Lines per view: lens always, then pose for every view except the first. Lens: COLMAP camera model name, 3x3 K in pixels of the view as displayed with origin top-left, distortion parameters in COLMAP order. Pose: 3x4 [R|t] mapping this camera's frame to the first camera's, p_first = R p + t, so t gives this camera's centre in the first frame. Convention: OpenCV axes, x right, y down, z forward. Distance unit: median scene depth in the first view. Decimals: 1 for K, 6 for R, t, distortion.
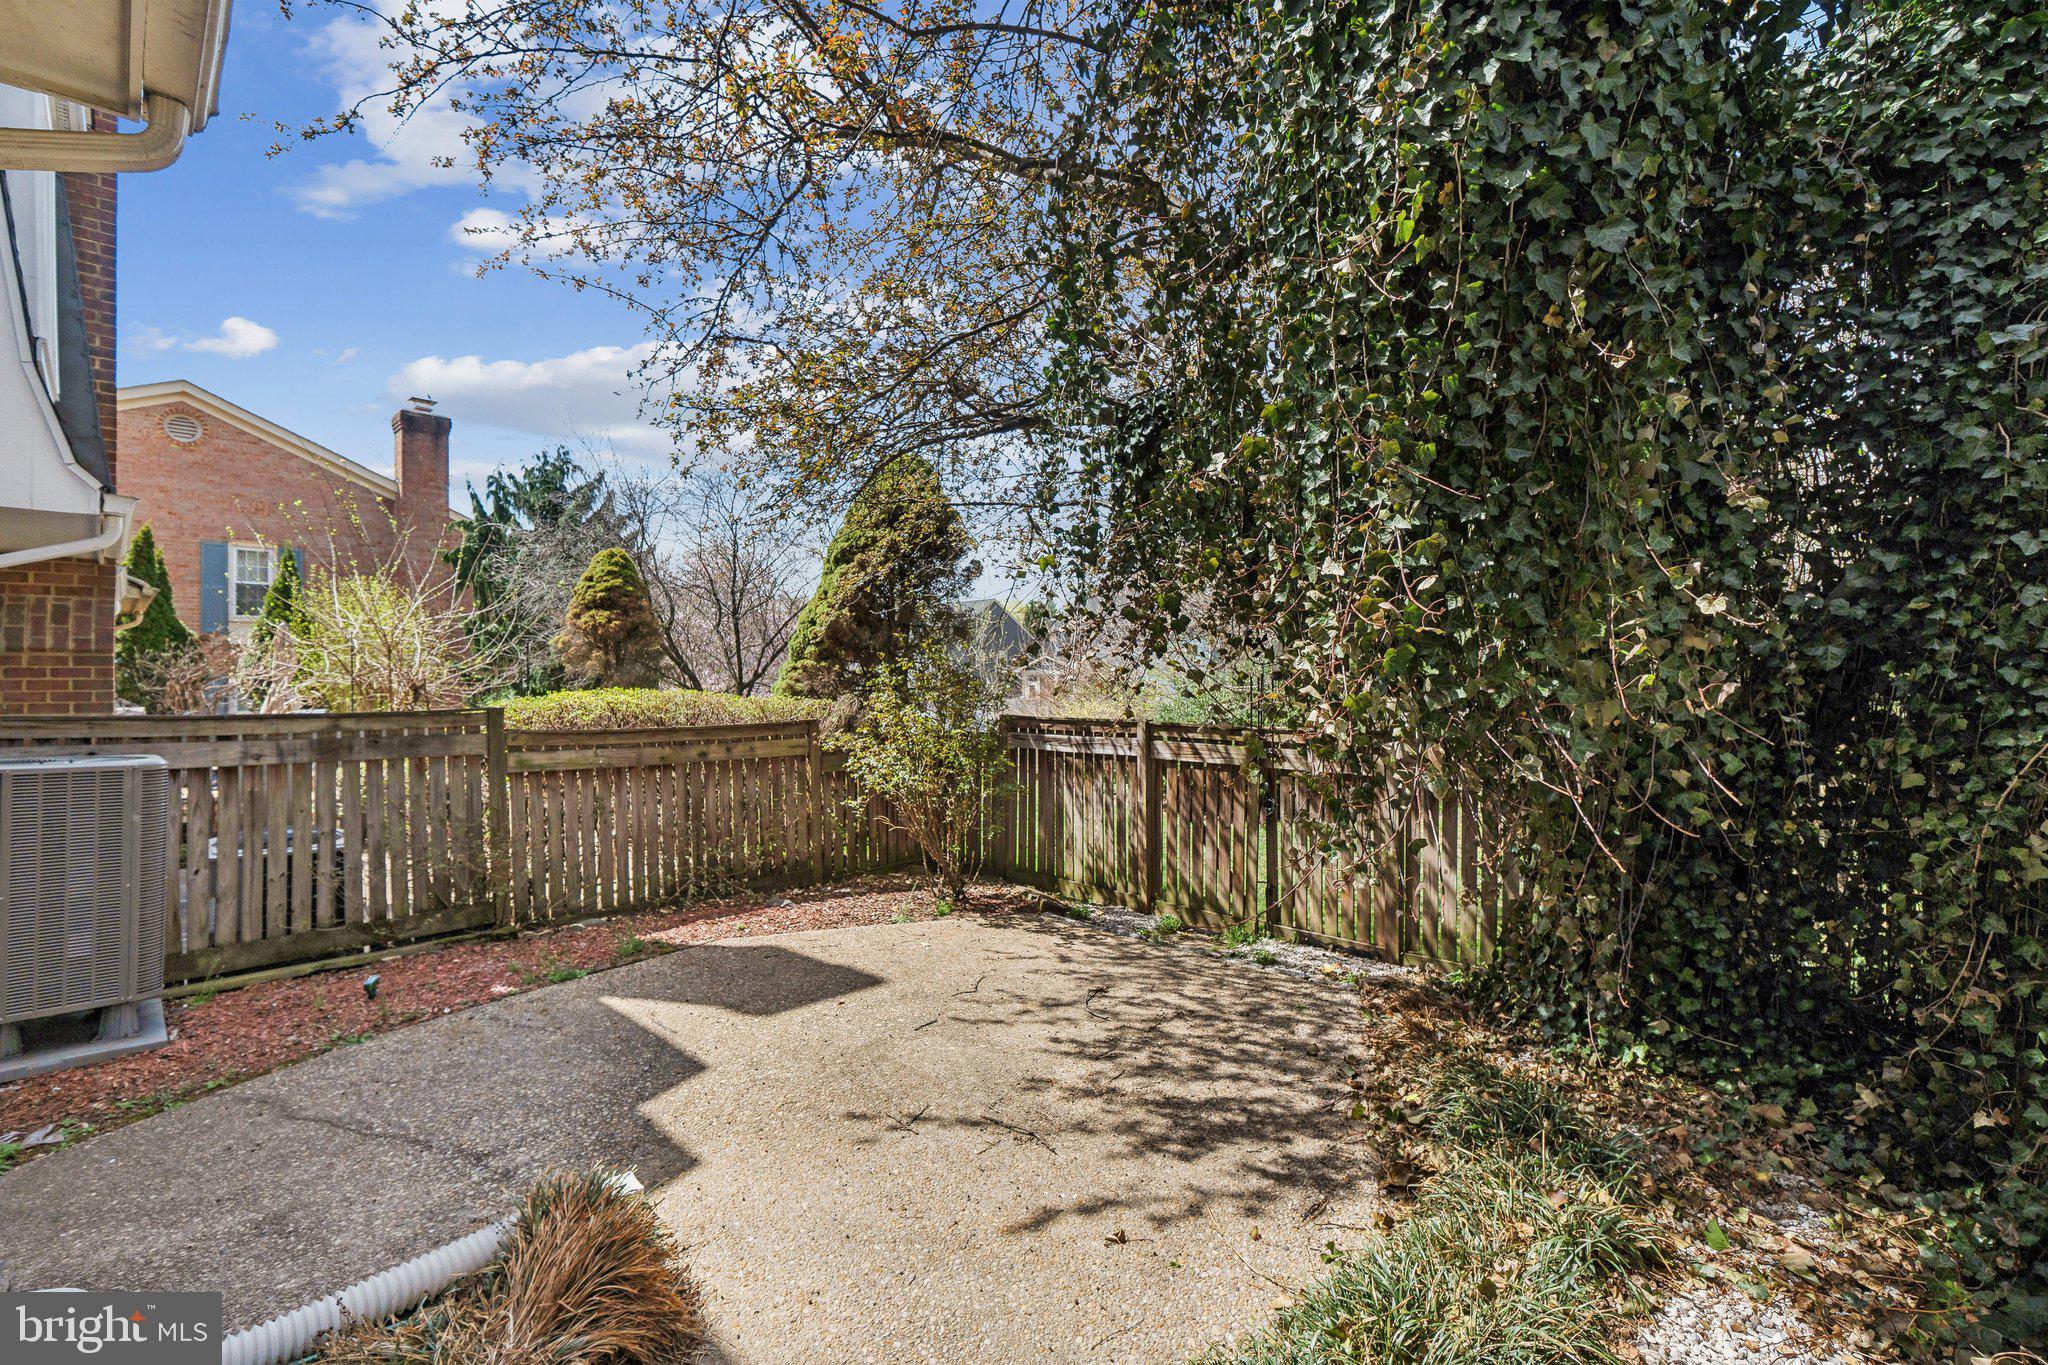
lens RADIAL K [[870.1, 0, 1022.3], [0, 870.1, 687.7], [0, 0, 1]] dist [-0.002629, -0.000062]
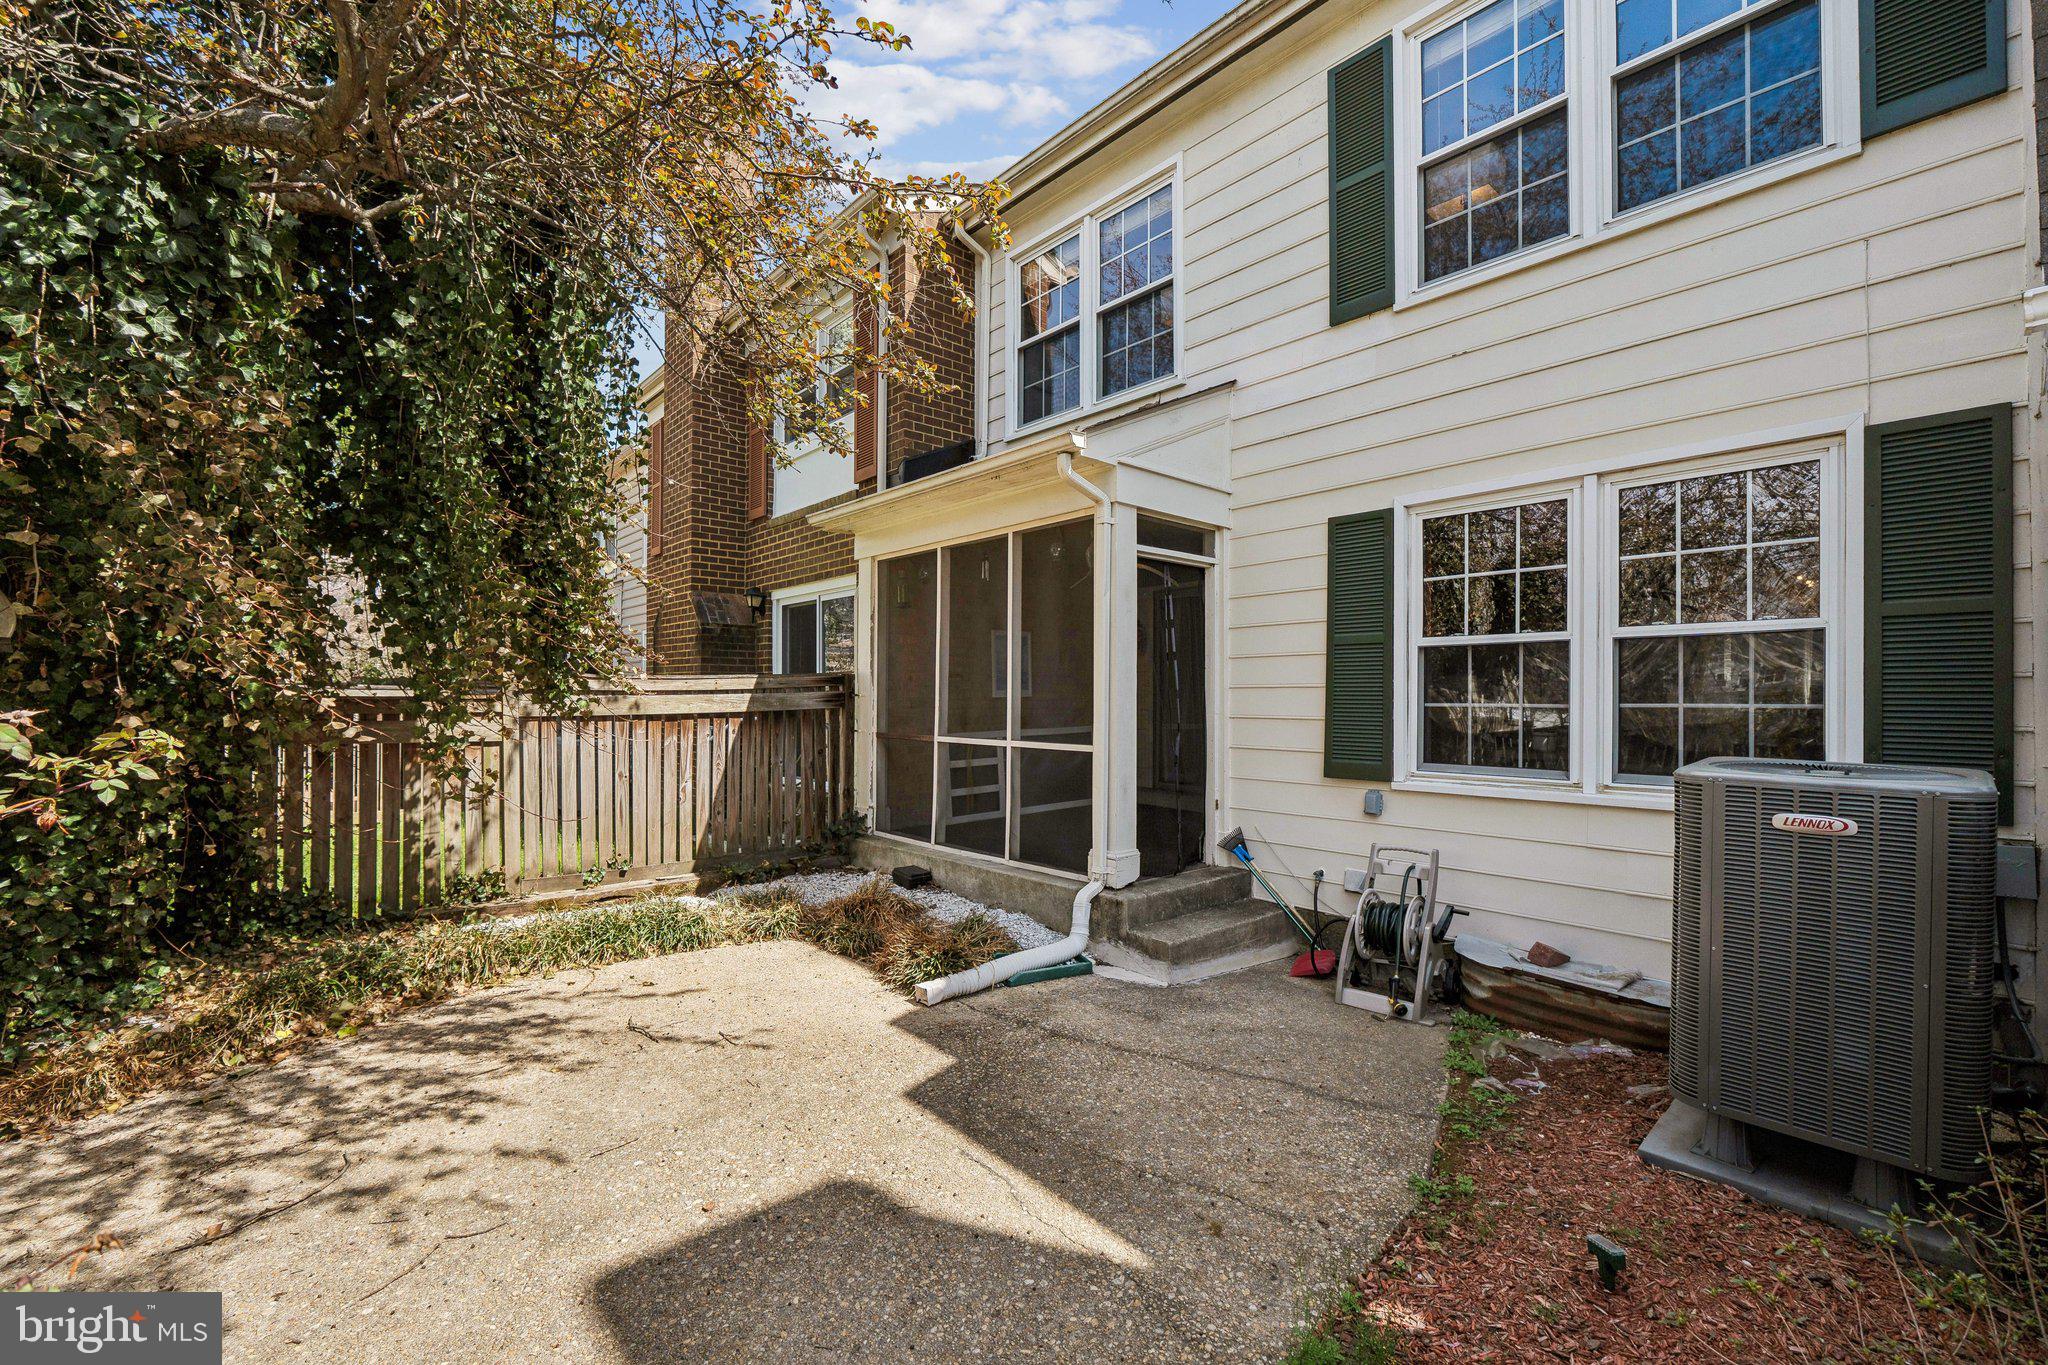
lens RADIAL K [[870.1, 0, 1023.0], [0, 870.1, 683.1], [0, 0, 1]] dist [-0.002629, -0.000062]
pose [[-0.996215, 0.001398, 0.086911, -0.549050], [0.000617, 0.999959, -0.009015, 0.021138], [-0.086920, -0.008927, -0.996175, 1.834614]]
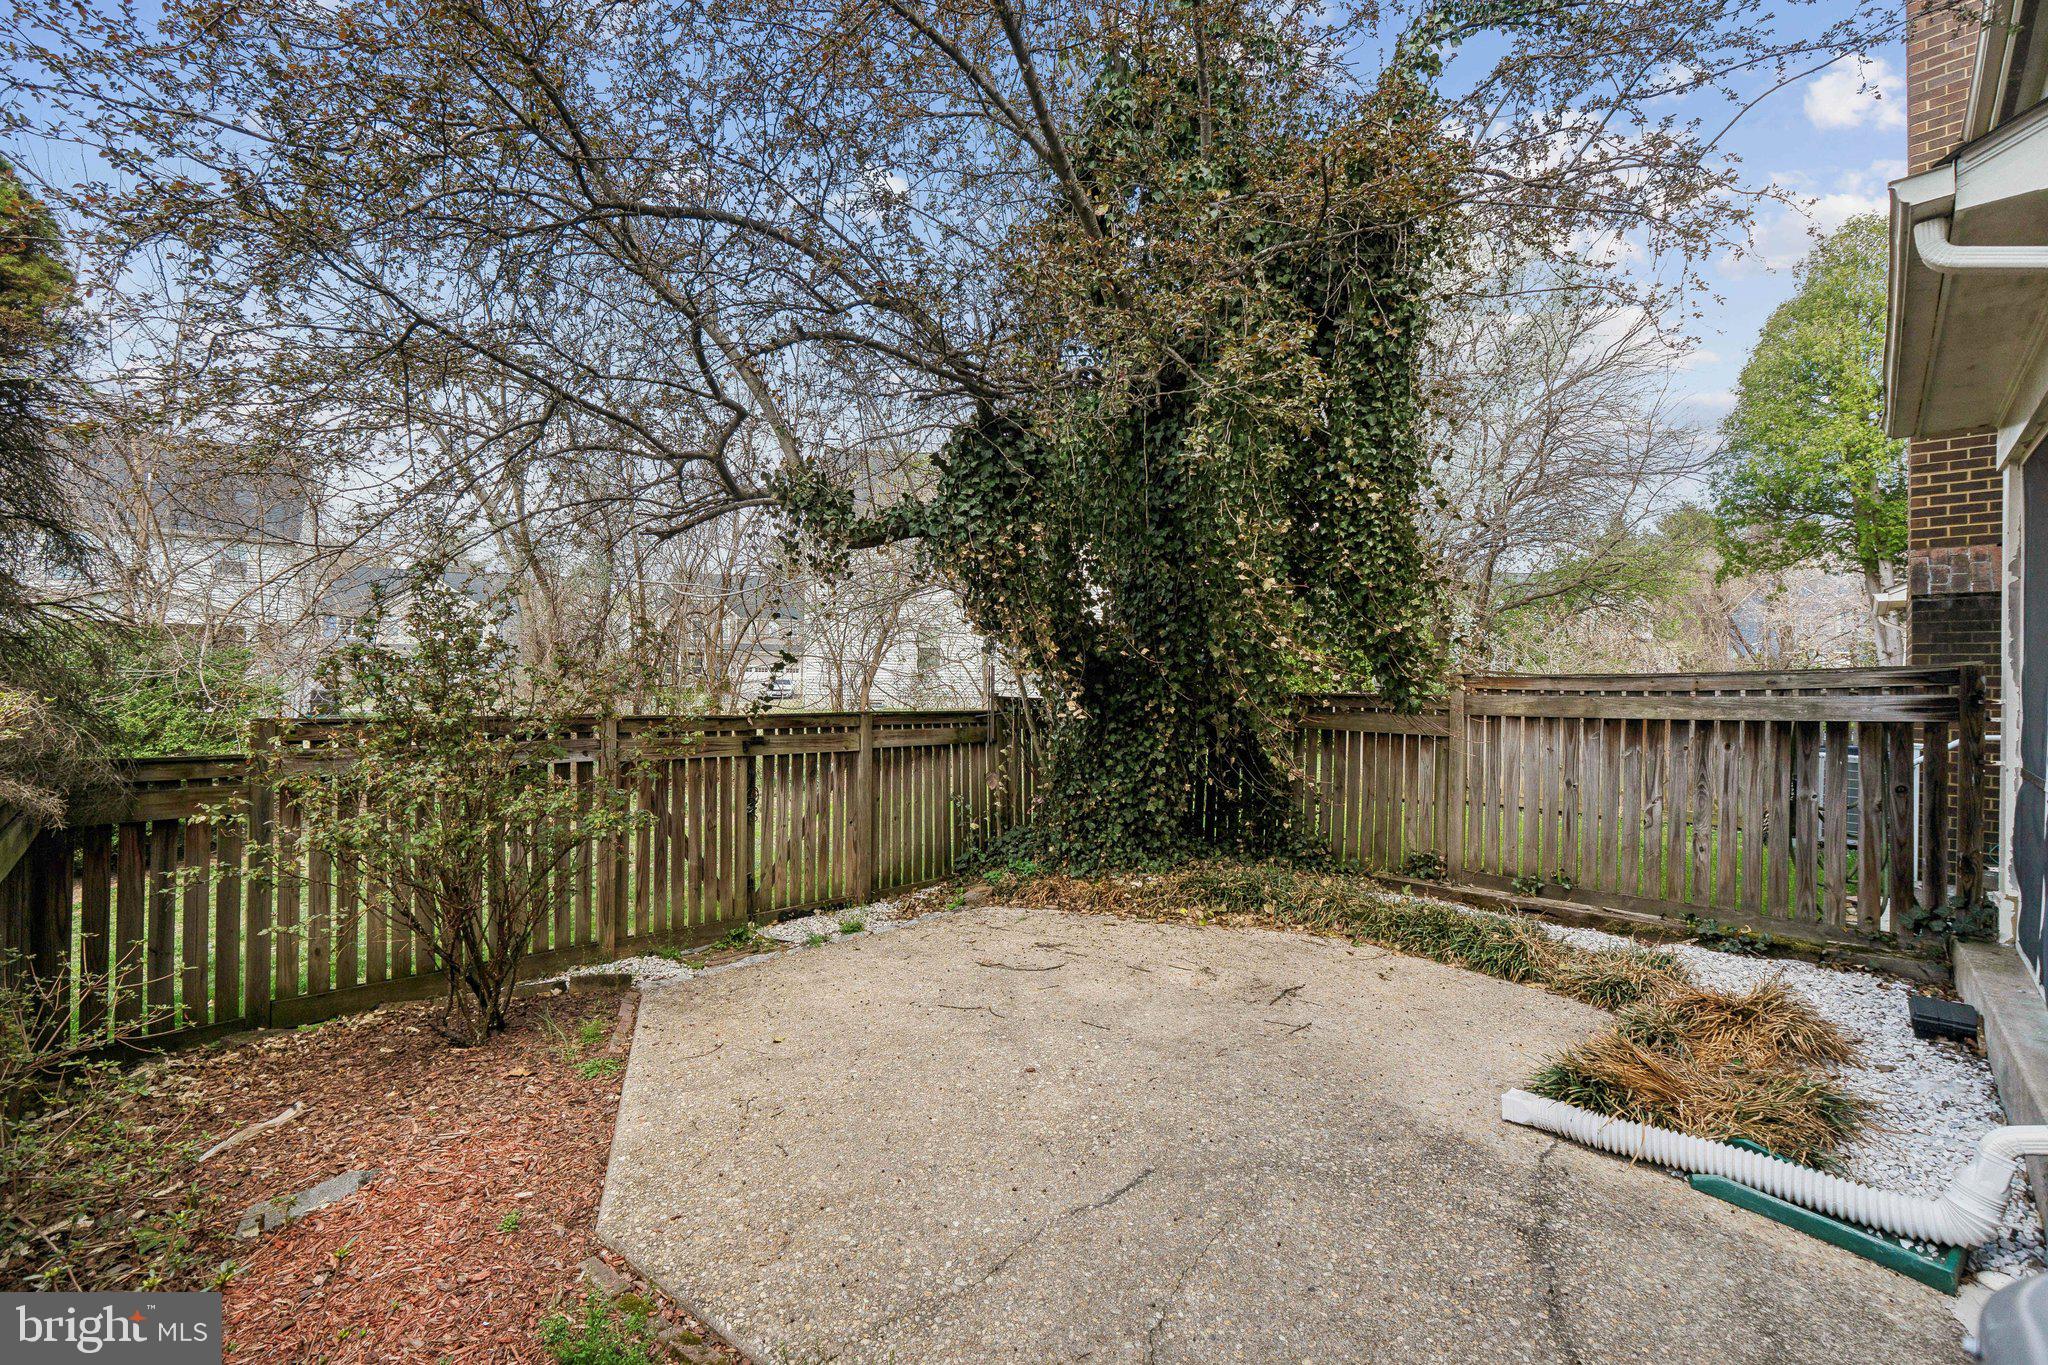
lens RADIAL K [[870.1, 0, 1022.5], [0, 870.1, 686.7], [0, 0, 1]] dist [-0.002629, -0.000062]
pose [[0.015884, 0.001800, 0.999872, -1.162261], [-0.012603, 0.999919, -0.001600, 0.027040], [-0.999794, -0.012576, 0.015905, 1.162274]]
